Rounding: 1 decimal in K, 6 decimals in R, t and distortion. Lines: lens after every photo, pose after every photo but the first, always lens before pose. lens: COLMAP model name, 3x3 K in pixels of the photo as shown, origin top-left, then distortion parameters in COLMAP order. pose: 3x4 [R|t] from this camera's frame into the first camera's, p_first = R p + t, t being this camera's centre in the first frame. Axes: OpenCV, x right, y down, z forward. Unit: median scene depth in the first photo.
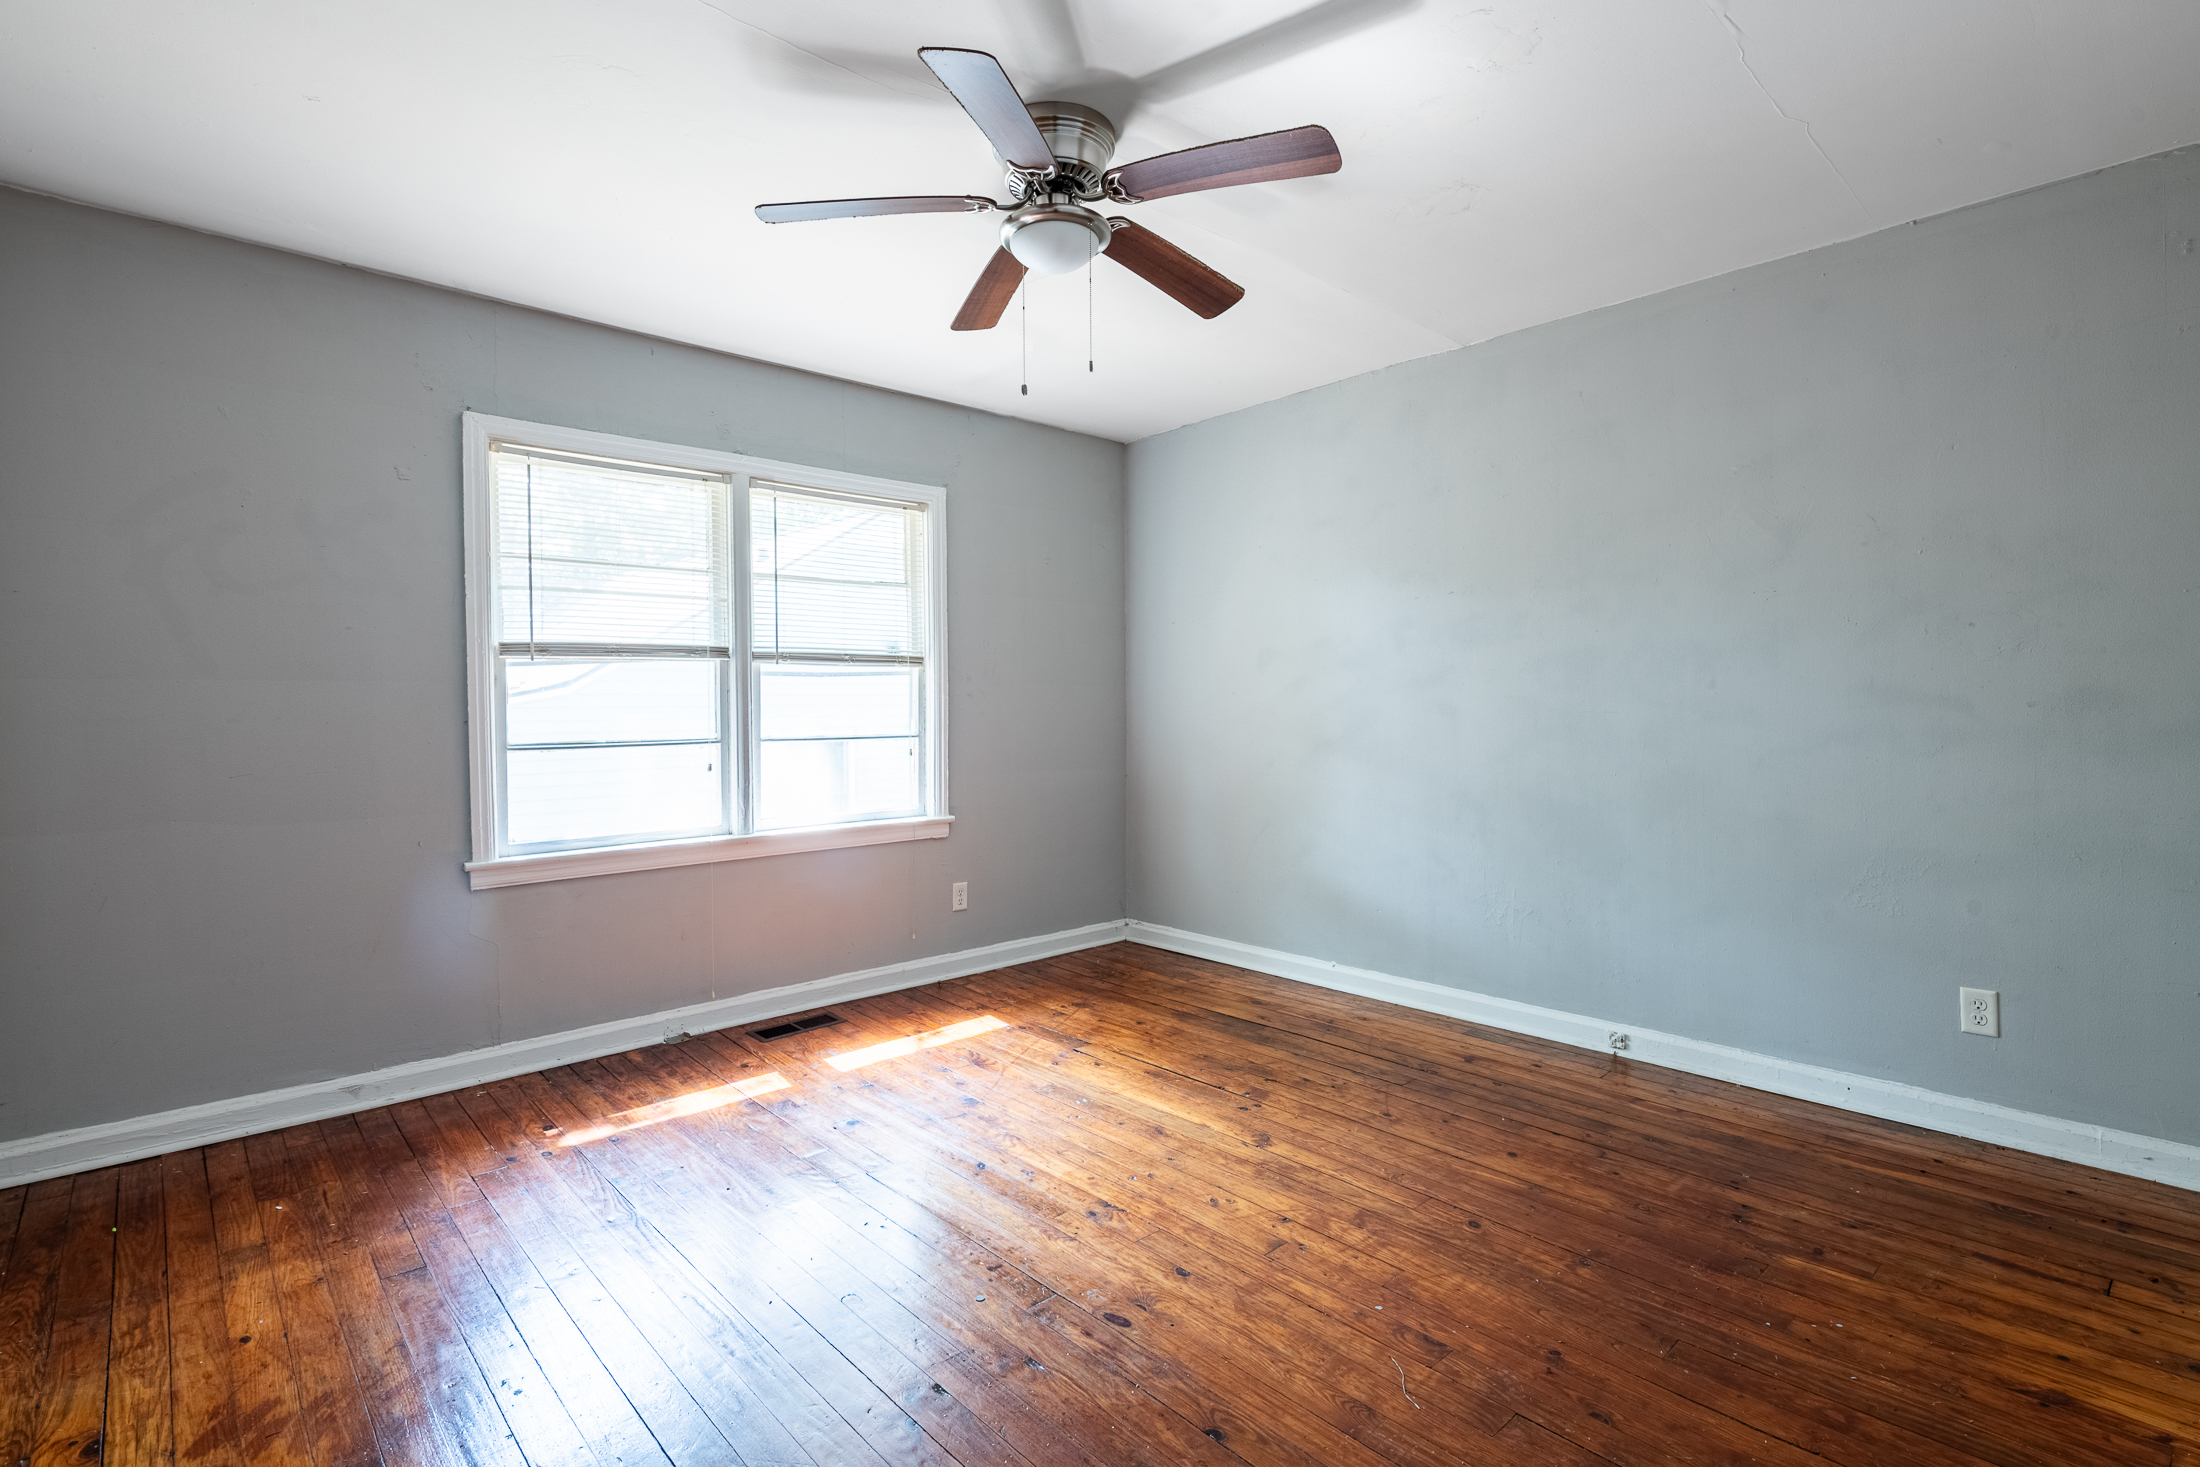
lens RADIAL K [[1059.8, 0, 1099.0], [0, 1059.8, 734.1], [0, 0, 1]] dist [0.001082, 0.000094]
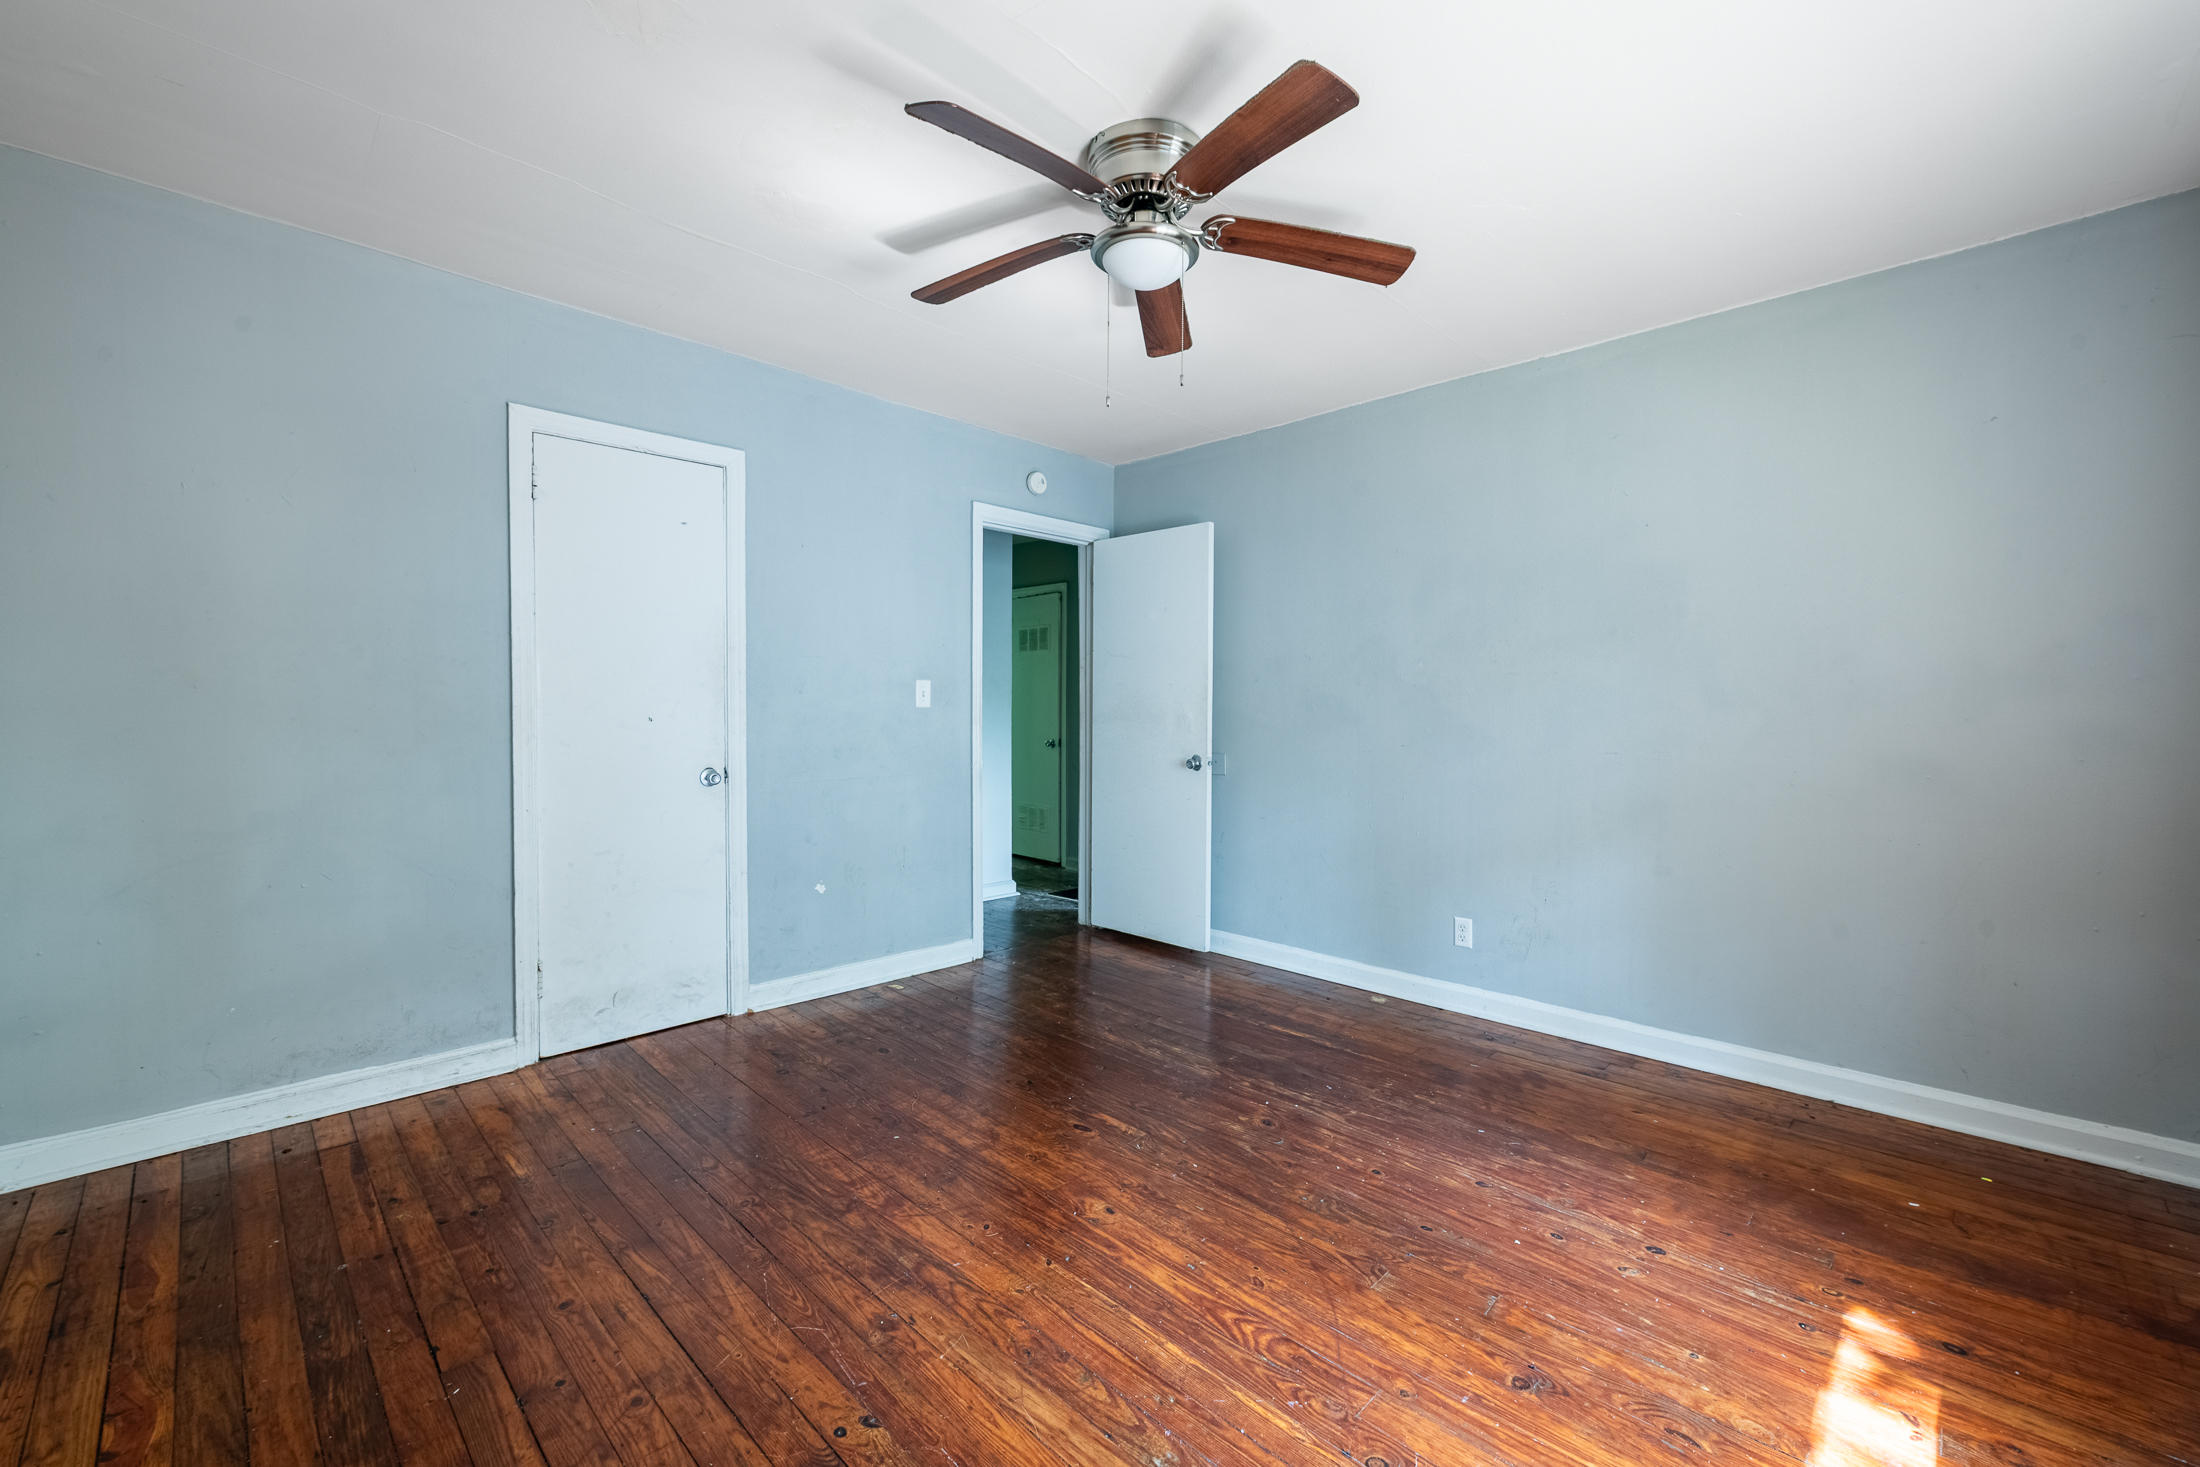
lens RADIAL K [[910.2, 0, 1100.0], [0, 910.2, 723.5], [0, 0, 1]] dist [0.001775, 0.000032]
pose [[-0.998535, 0.003316, -0.054017, 0.049101], [0.000916, 0.999014, 0.044383, -0.050421], [0.054111, 0.044269, -0.997553, 1.850436]]
